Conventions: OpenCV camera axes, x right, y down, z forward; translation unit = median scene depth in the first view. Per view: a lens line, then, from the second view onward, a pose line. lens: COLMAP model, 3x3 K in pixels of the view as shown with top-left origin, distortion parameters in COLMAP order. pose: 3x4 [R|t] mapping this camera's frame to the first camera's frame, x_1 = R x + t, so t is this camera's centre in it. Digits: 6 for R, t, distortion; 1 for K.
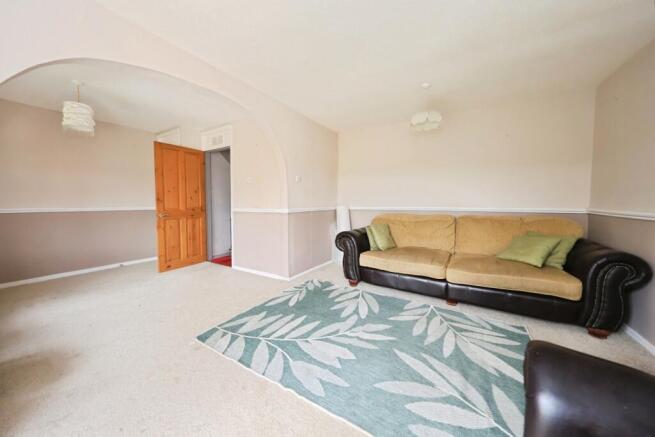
lens RADIAL K [[222.7, 0, 329.4], [0, 222.7, 203.5], [0, 0, 1]] dist [-0.001127, -0.000279]
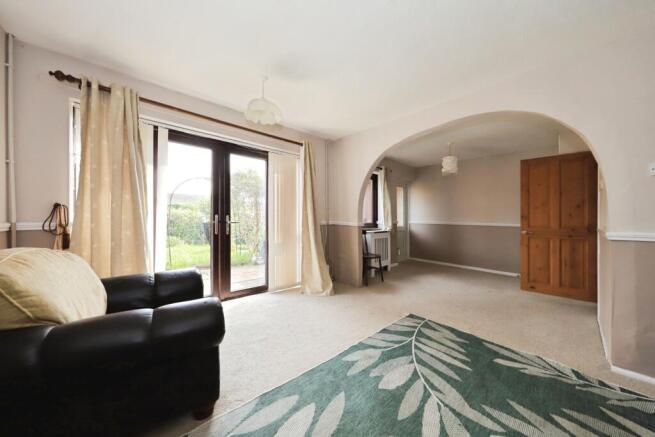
lens RADIAL K [[222.7, 0, 326.7], [0, 222.7, 217.3], [0, 0, 1]] dist [-0.001127, -0.000279]
pose [[-0.297888, -0.004879, -0.954588, 0.671681], [-0.019019, 0.999819, 0.000824, 0.002765], [0.954411, 0.018401, -0.297927, 0.673386]]
